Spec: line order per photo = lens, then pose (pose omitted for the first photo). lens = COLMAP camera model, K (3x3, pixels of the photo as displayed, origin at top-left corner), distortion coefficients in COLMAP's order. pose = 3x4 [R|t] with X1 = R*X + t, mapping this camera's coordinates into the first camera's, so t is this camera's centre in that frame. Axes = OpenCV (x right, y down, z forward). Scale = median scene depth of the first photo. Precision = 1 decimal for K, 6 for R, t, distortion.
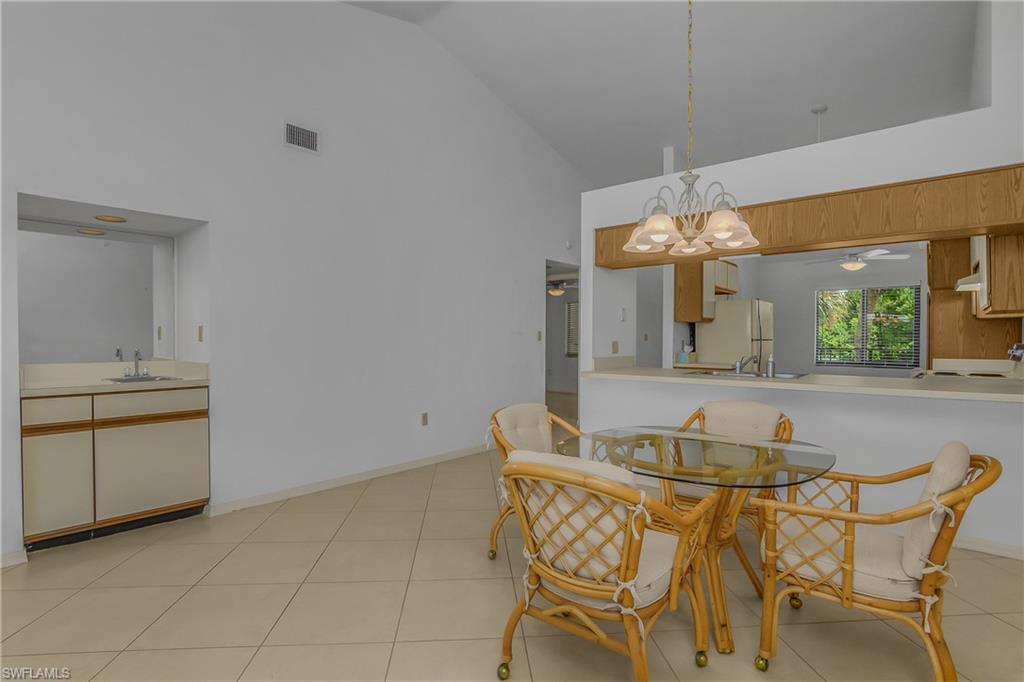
lens RADIAL K [[530.6, 0, 512.0], [0, 530.6, 341.0], [0, 0, 1]] dist [-0.001494, 0.001354]
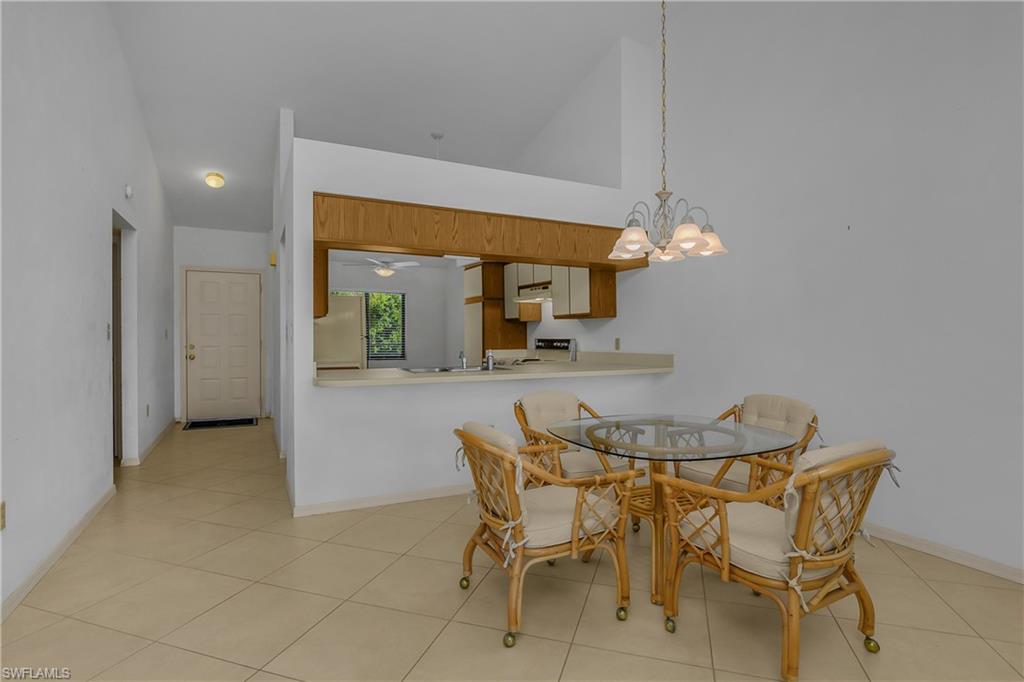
lens RADIAL K [[517.7, 0, 512.0], [0, 517.7, 341.0], [0, 0, 1]] dist [-0.003016, 0.002158]
pose [[0.396687, -0.008353, 0.917916, -0.396280], [0.003123, 0.999965, 0.007750, -0.000379], [-0.917948, -0.000208, 0.396700, 0.417794]]
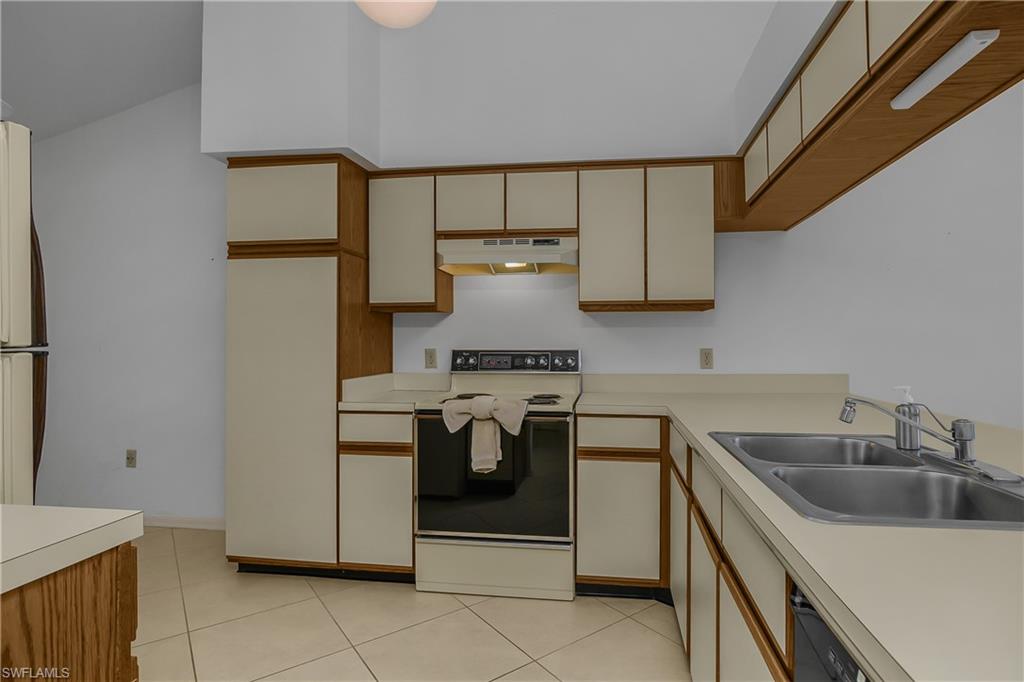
lens RADIAL K [[517.7, 0, 512.0], [0, 517.7, 341.0], [0, 0, 1]] dist [-0.003016, 0.002158]
pose [[-0.528051, 0.001642, 0.849211, 0.270852], [0.003916, 0.999992, 0.000501, -0.007270], [-0.849204, 0.003590, -0.528053, 1.140796]]
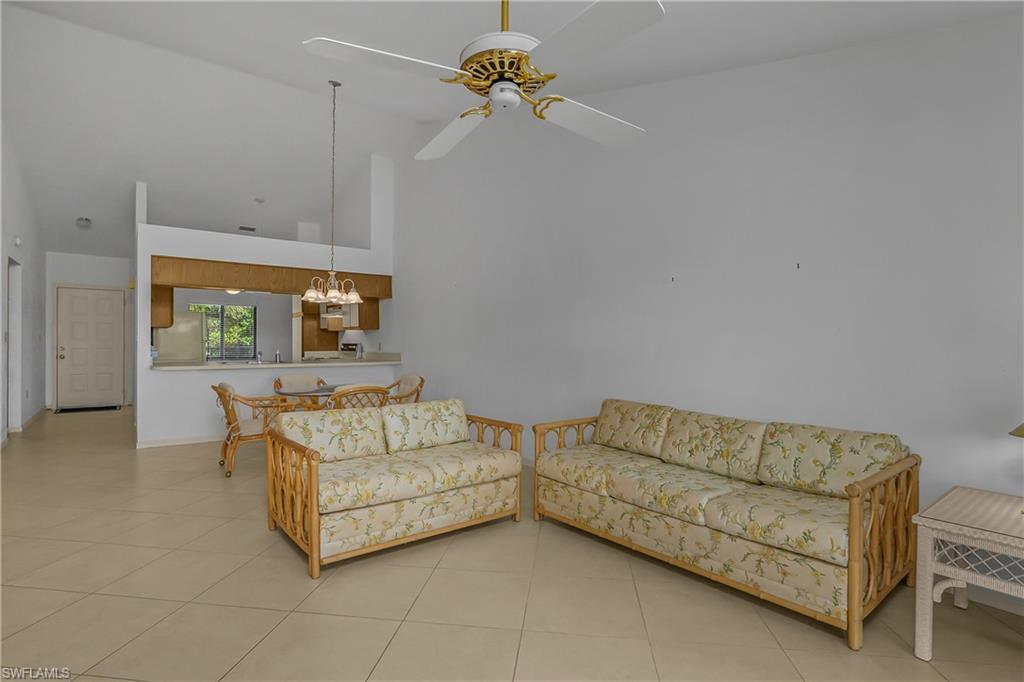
lens RADIAL K [[517.7, 0, 512.0], [0, 517.7, 341.0], [0, 0, 1]] dist [-0.003016, 0.002158]
pose [[0.232829, 0.001895, 0.972516, -0.813720], [-0.000570, 0.999998, -0.001813, -0.000735], [-0.972518, -0.000132, 0.232829, -0.134534]]
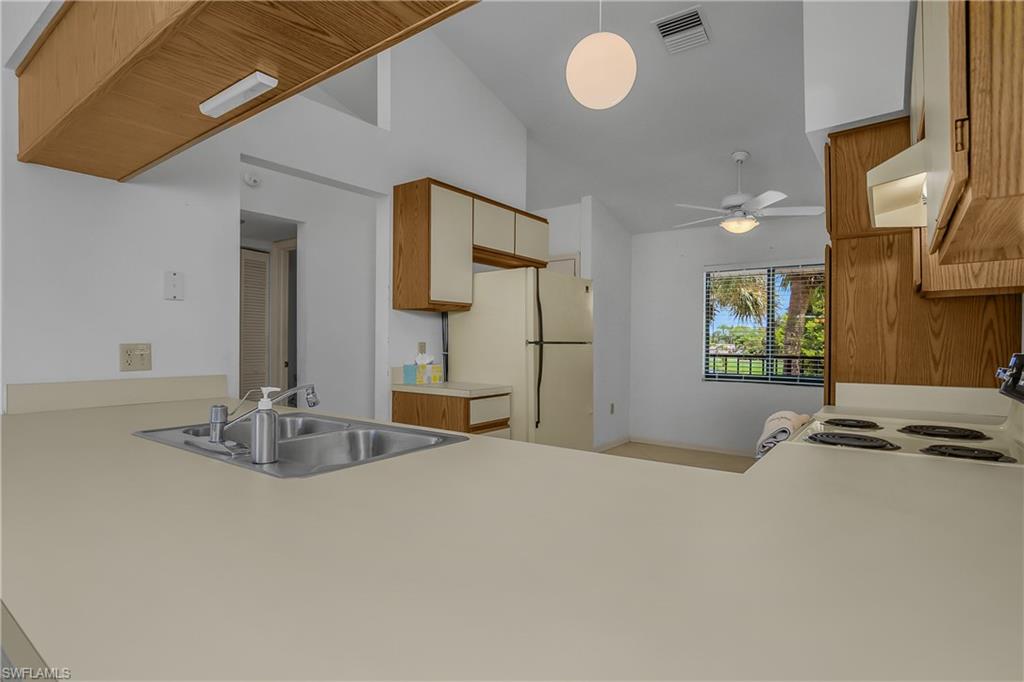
lens RADIAL K [[516.3, 0, 512.0], [0, 516.3, 341.0], [0, 0, 1]] dist [-0.002942, -0.000272]
pose [[0.999434, 0.003382, 0.033472, 0.488856], [-0.003185, 0.999977, -0.005928, -0.000466], [-0.033491, 0.005818, 0.999422, 0.548585]]
